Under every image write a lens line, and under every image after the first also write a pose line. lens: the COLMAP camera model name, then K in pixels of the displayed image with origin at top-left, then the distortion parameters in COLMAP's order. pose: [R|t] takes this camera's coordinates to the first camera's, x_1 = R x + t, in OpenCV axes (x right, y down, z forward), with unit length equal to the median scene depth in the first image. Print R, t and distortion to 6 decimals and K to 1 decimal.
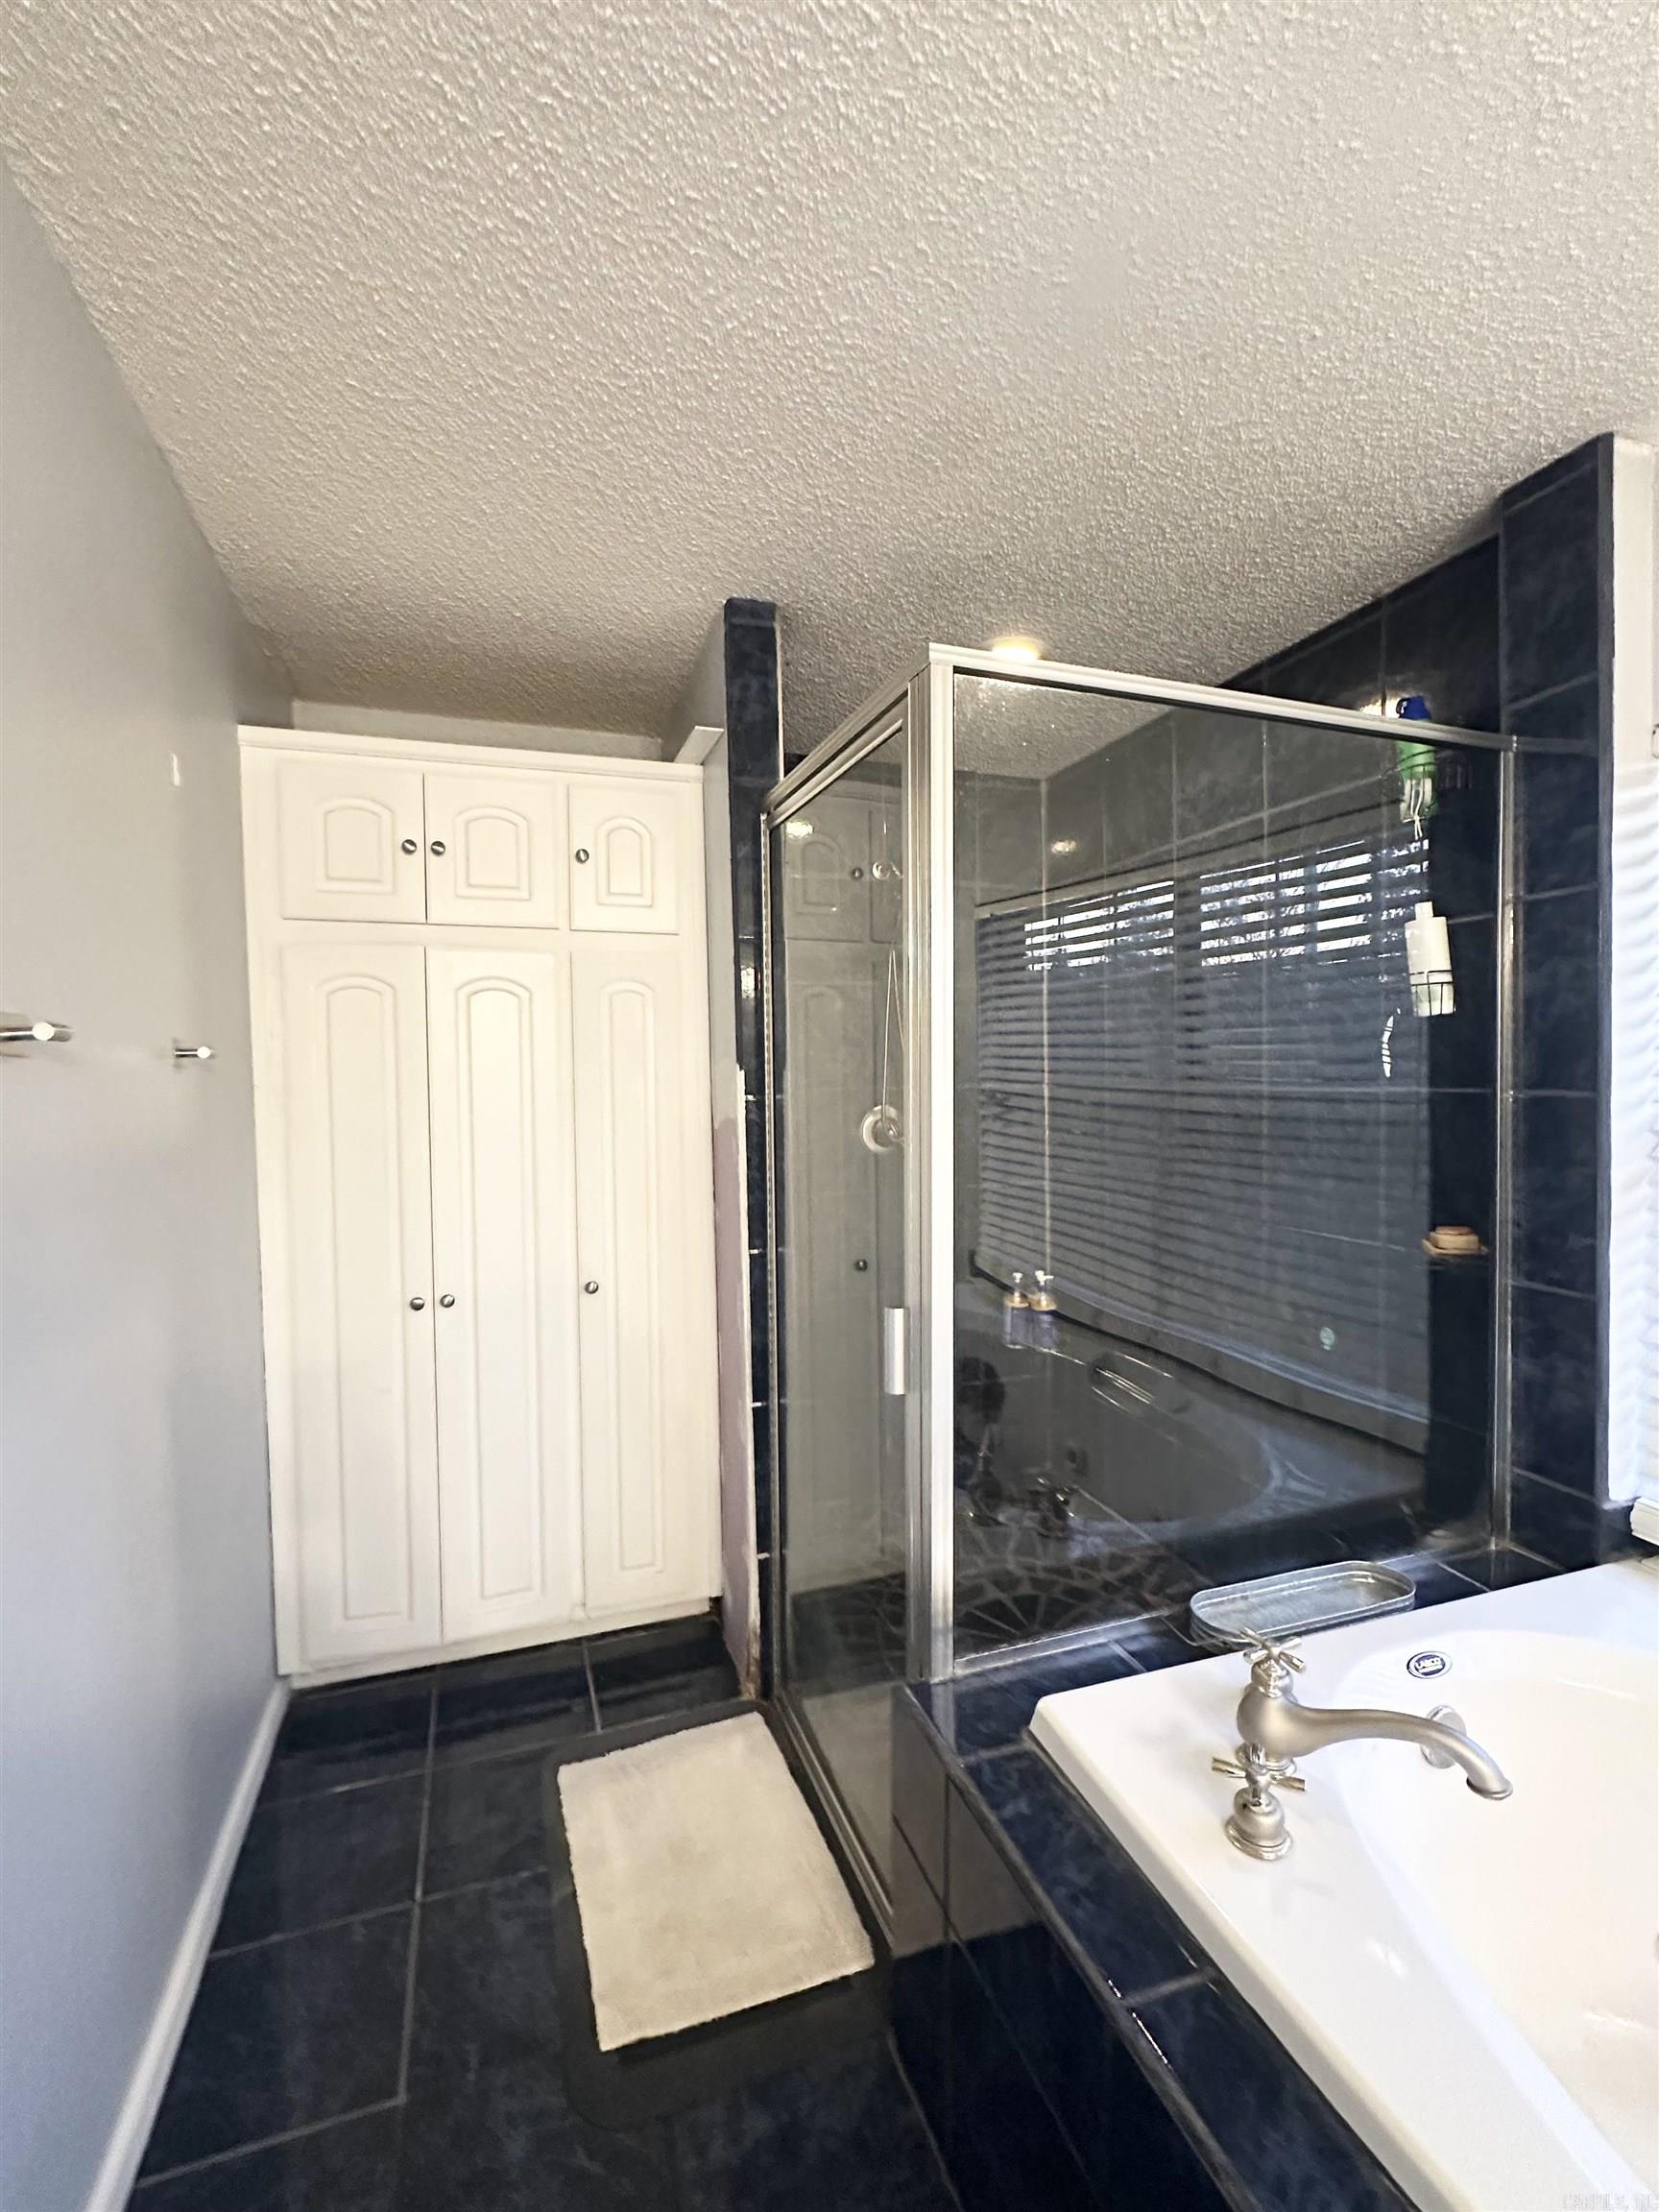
lens RADIAL K [[982.5, 0, 829.9], [0, 982.5, 1106.9], [0, 0, 1]] dist [0.002233, 0.000091]
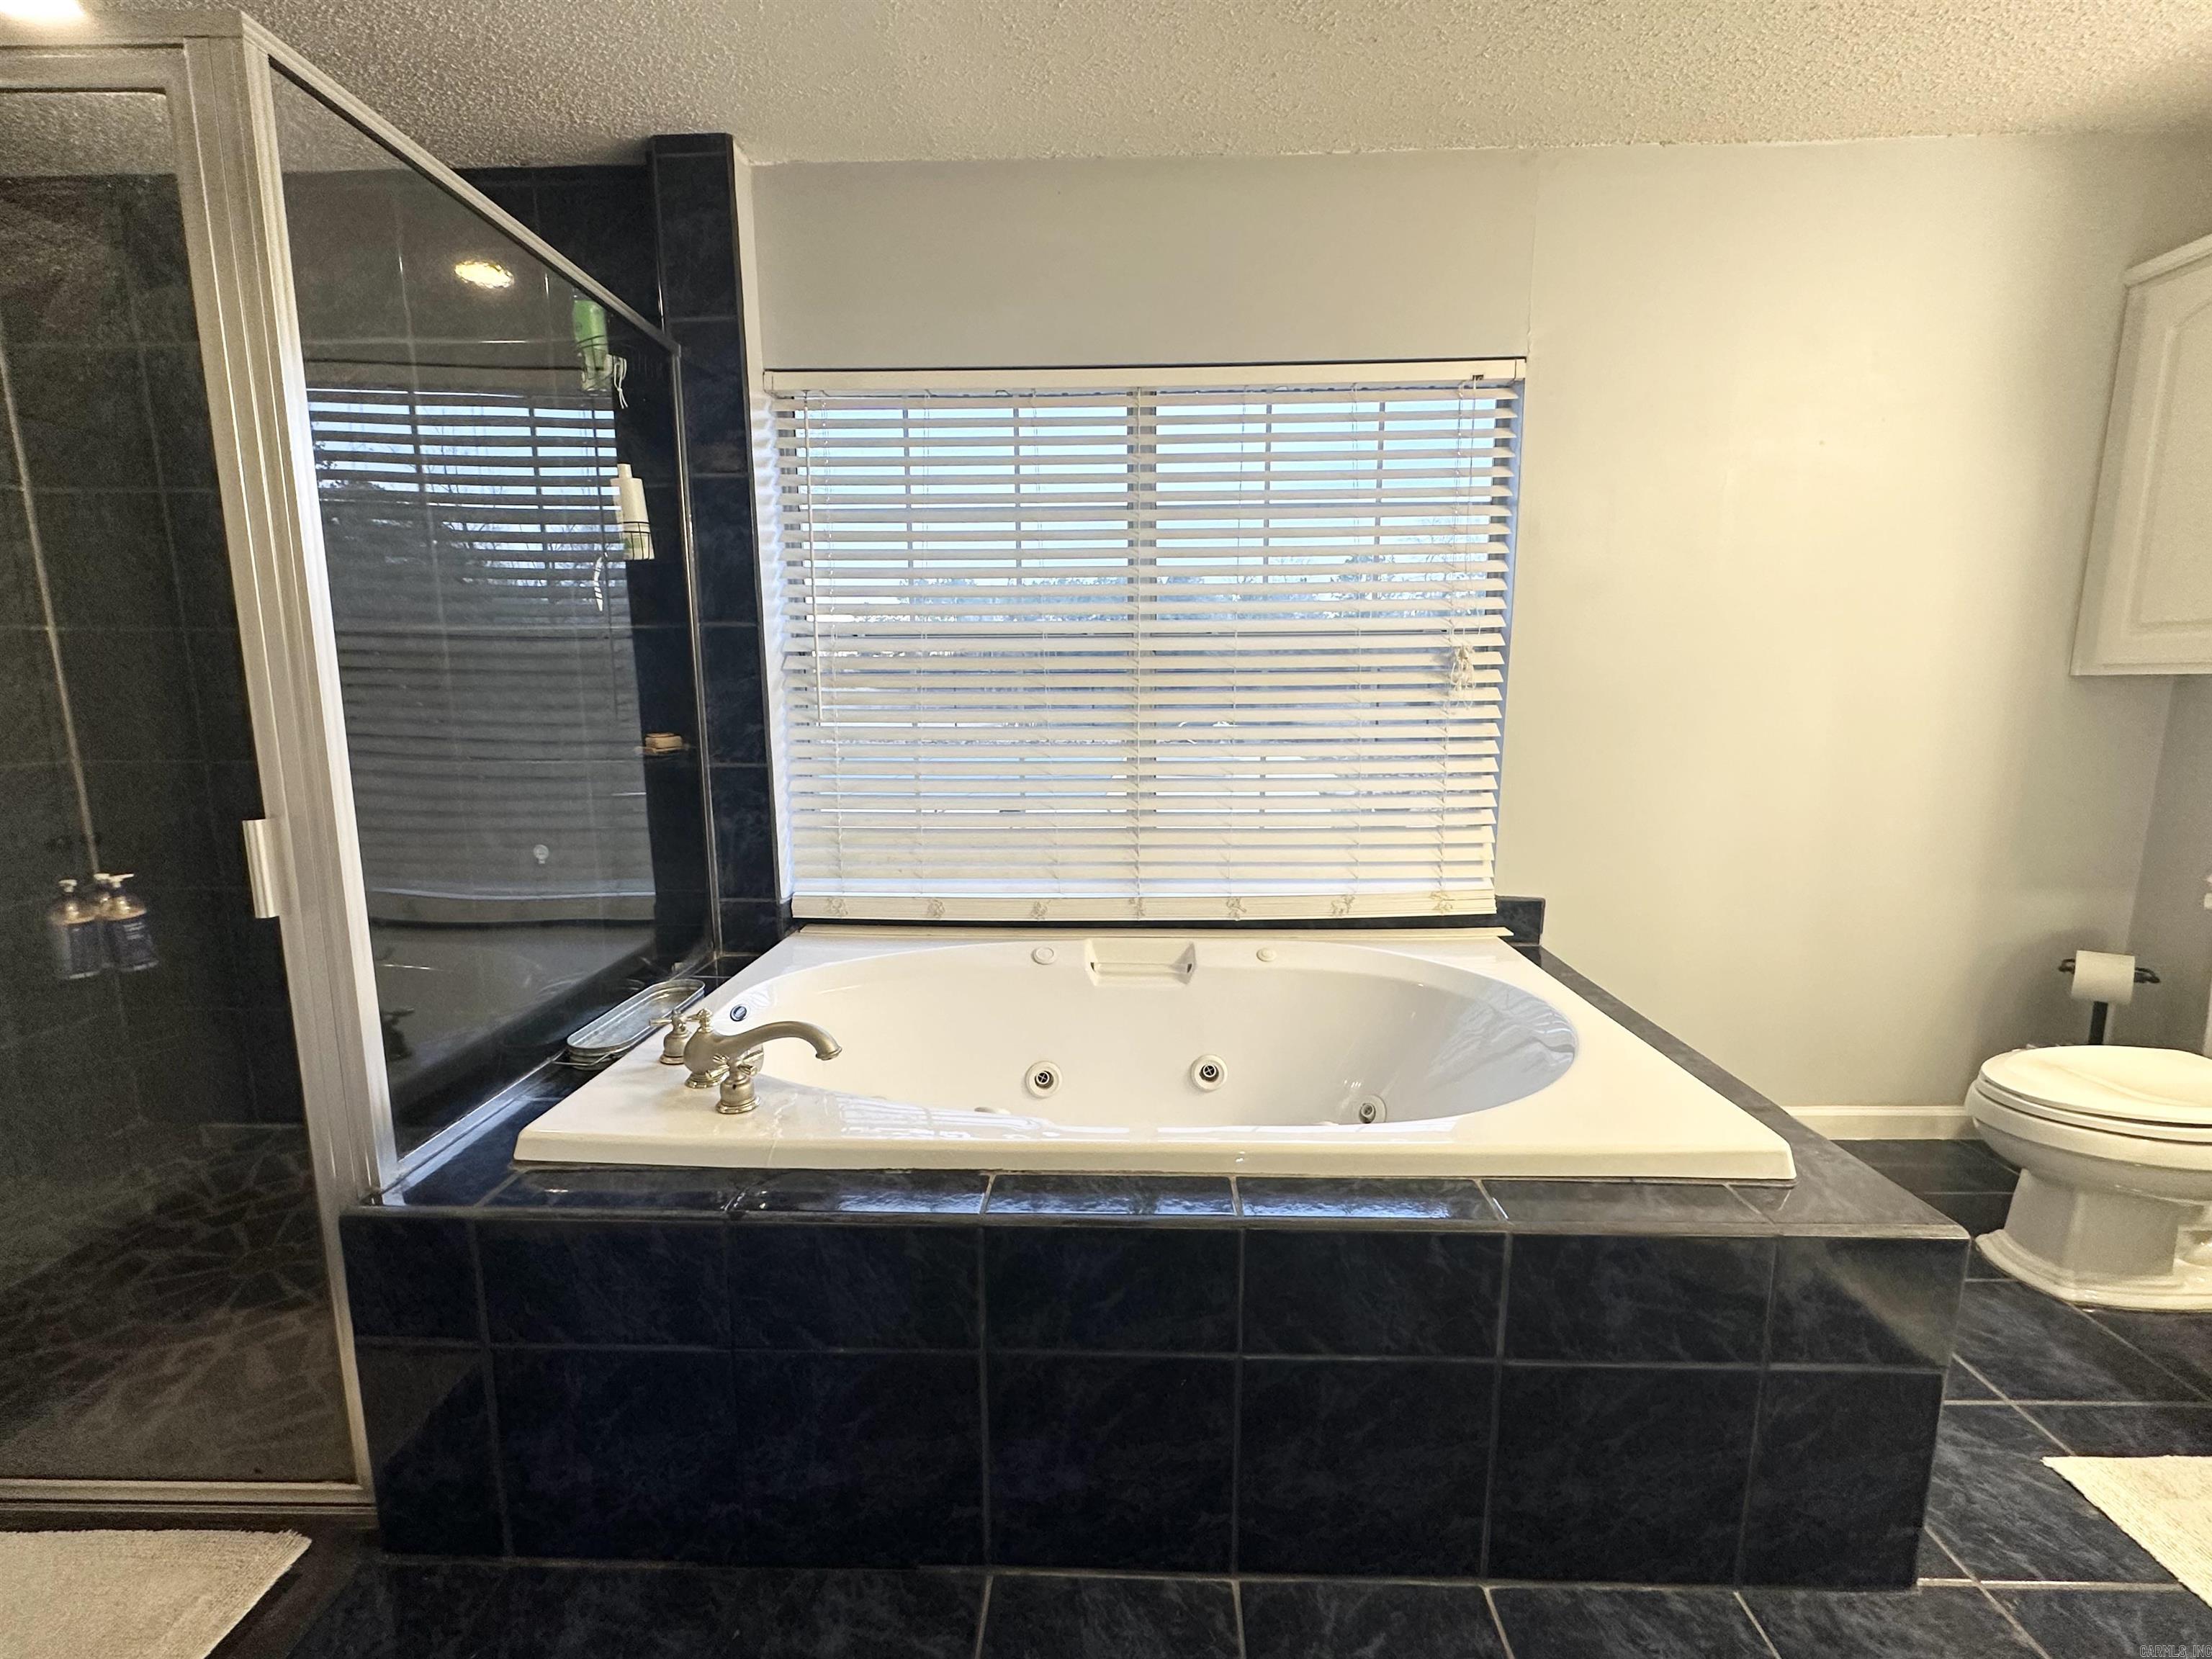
lens RADIAL K [[982.5, 0, 1106.6], [0, 982.5, 830.8], [0, 0, 1]] dist [0.002233, 0.000091]
pose [[0.353493, -0.137618, 0.925259, -0.386786], [0.030551, 0.990290, 0.135619, 0.098783], [-0.934938, -0.019672, 0.354265, -0.002341]]
